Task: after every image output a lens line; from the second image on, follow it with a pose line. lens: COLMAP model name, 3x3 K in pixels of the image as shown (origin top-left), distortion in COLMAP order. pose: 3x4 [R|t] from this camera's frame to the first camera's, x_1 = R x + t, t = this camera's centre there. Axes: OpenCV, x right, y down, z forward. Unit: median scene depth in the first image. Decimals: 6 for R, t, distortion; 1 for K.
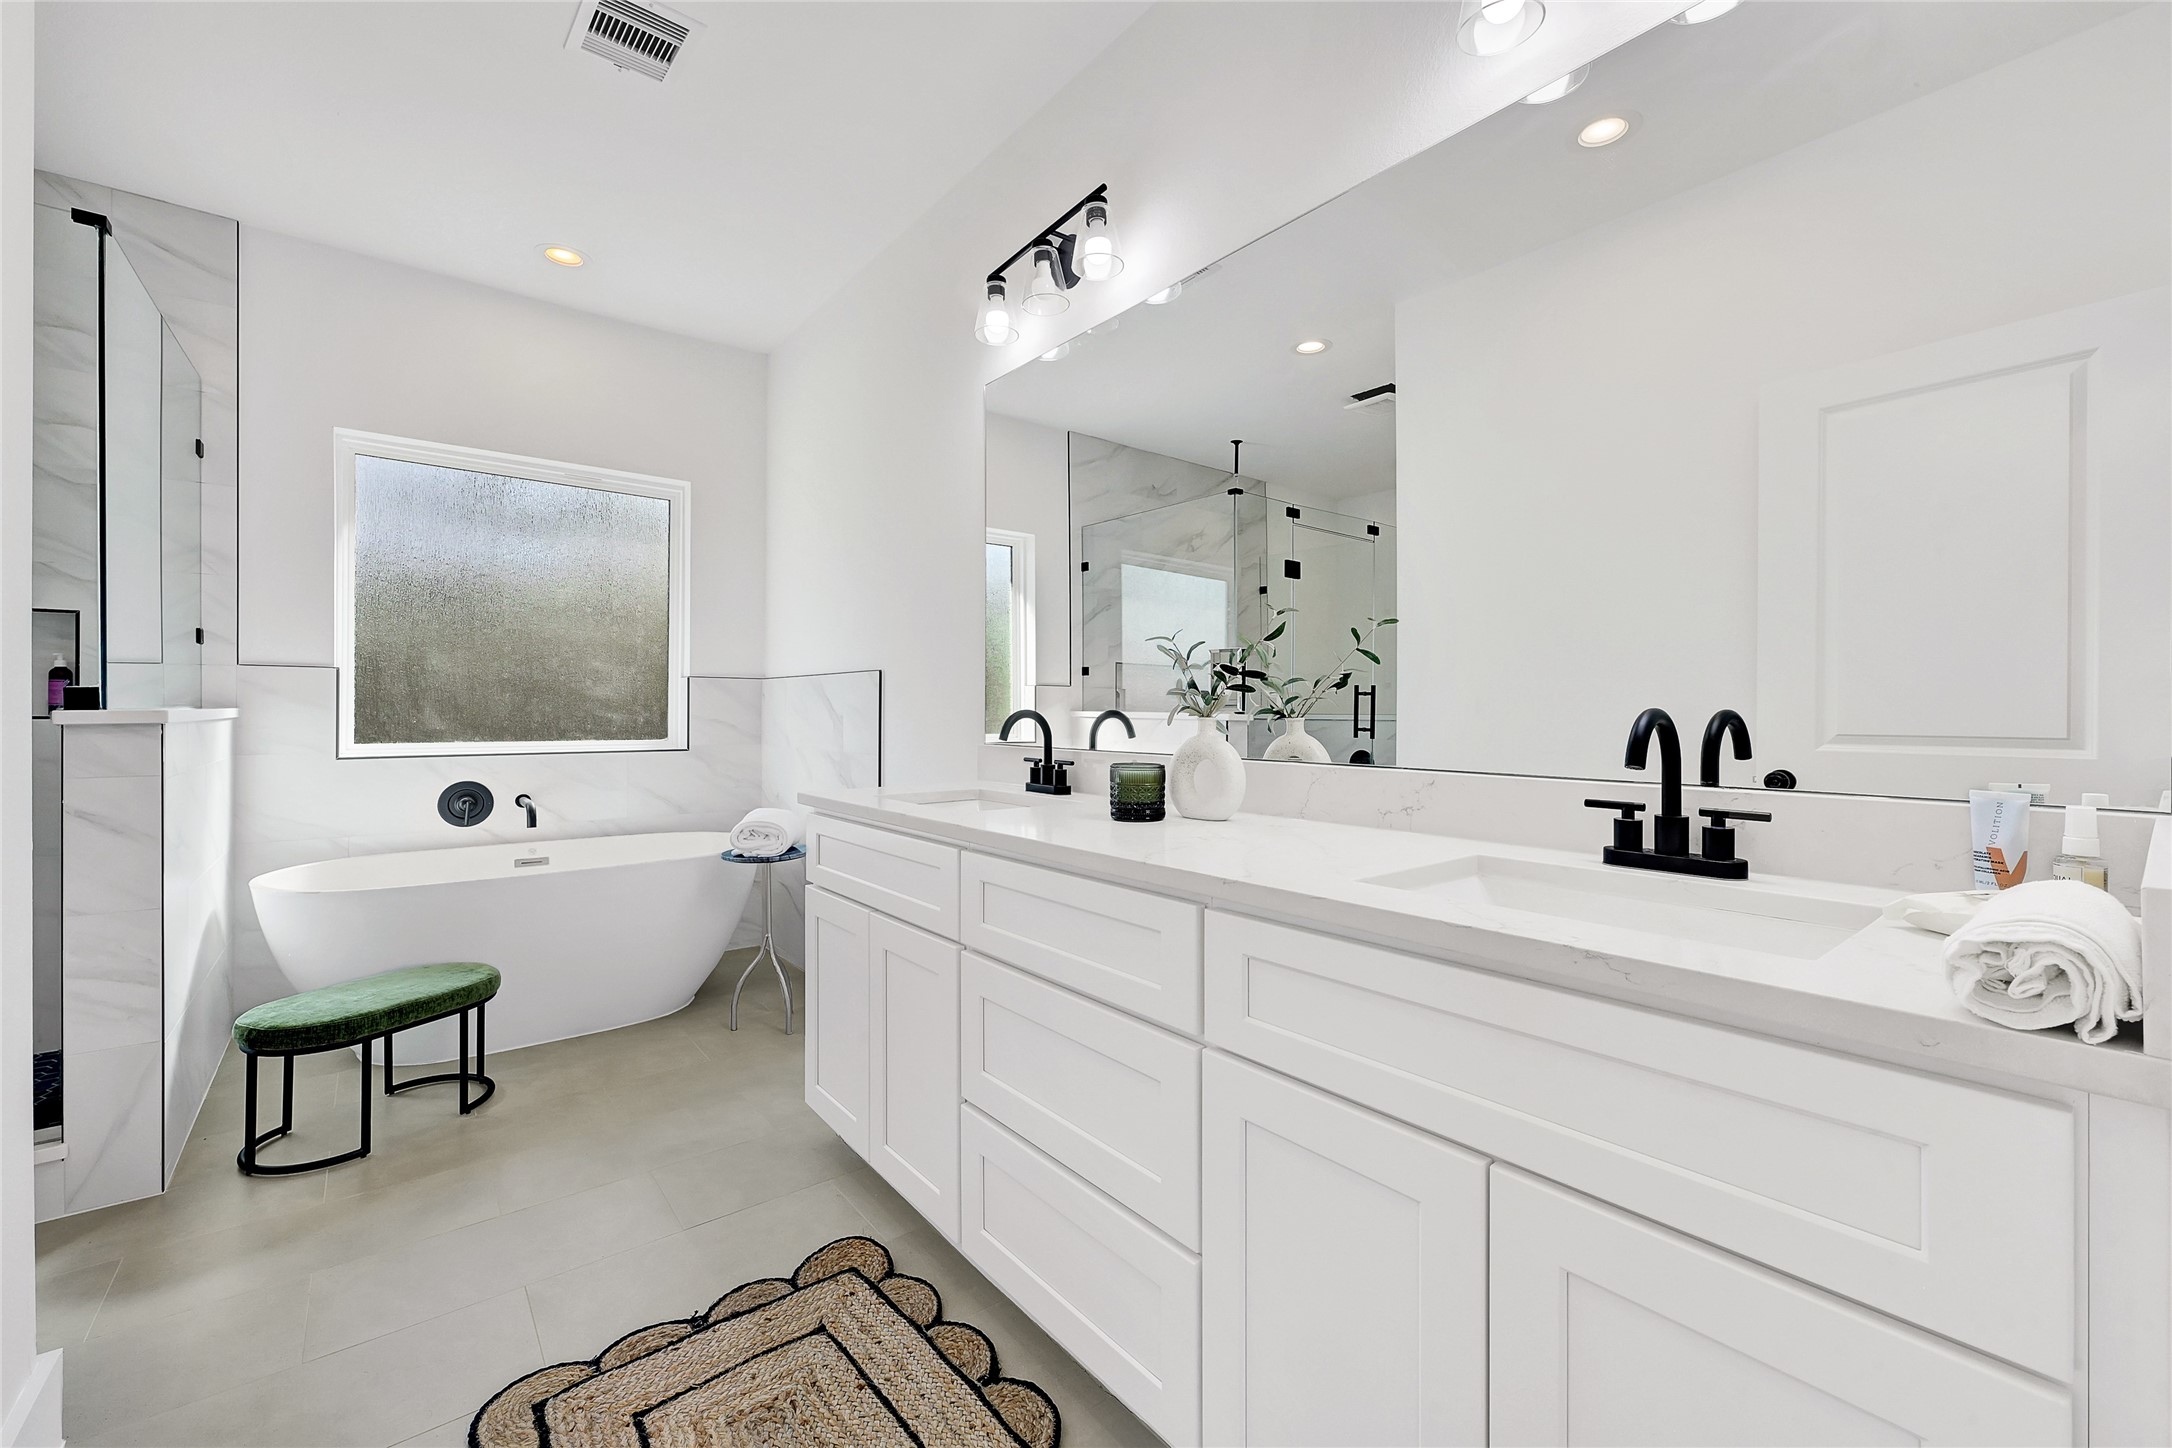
lens RADIAL K [[890.3, 0, 1089.8], [0, 890.3, 707.3], [0, 0, 1]] dist [-0.001577, 0.000043]
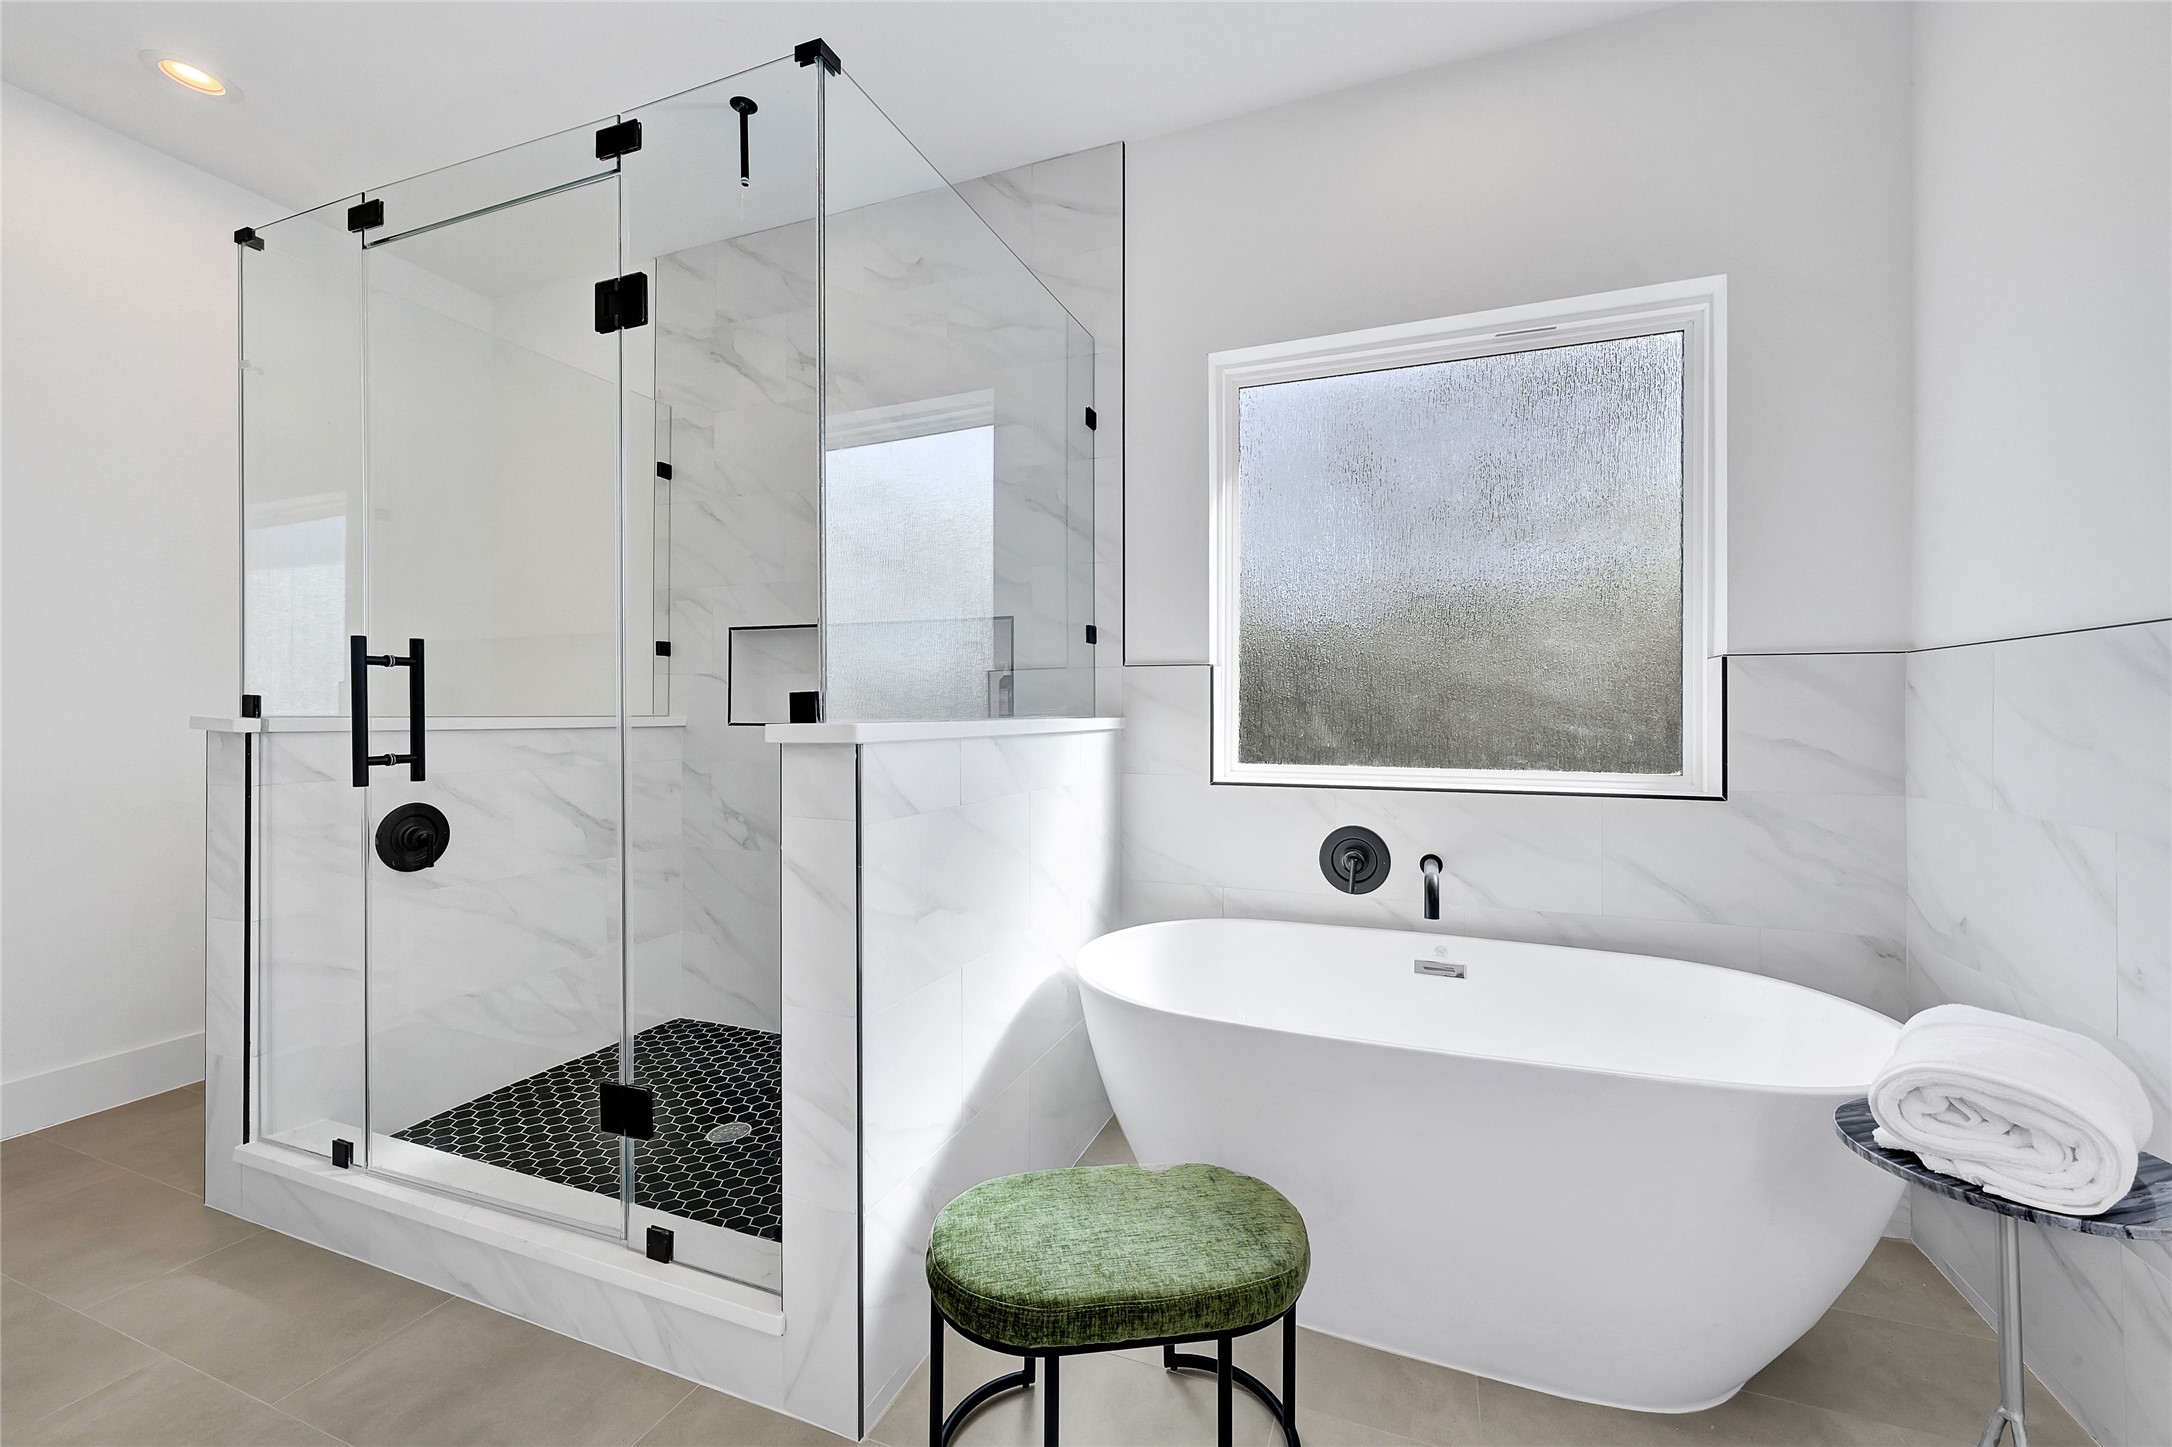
lens RADIAL K [[890.3, 0, 1082.6], [0, 890.3, 709.6], [0, 0, 1]] dist [-0.001577, 0.000043]
pose [[0.504188, -0.005007, -0.863579, -0.220197], [0.003540, 0.999987, -0.003732, -0.002843], [0.863587, -0.001175, 0.504199, 0.476653]]
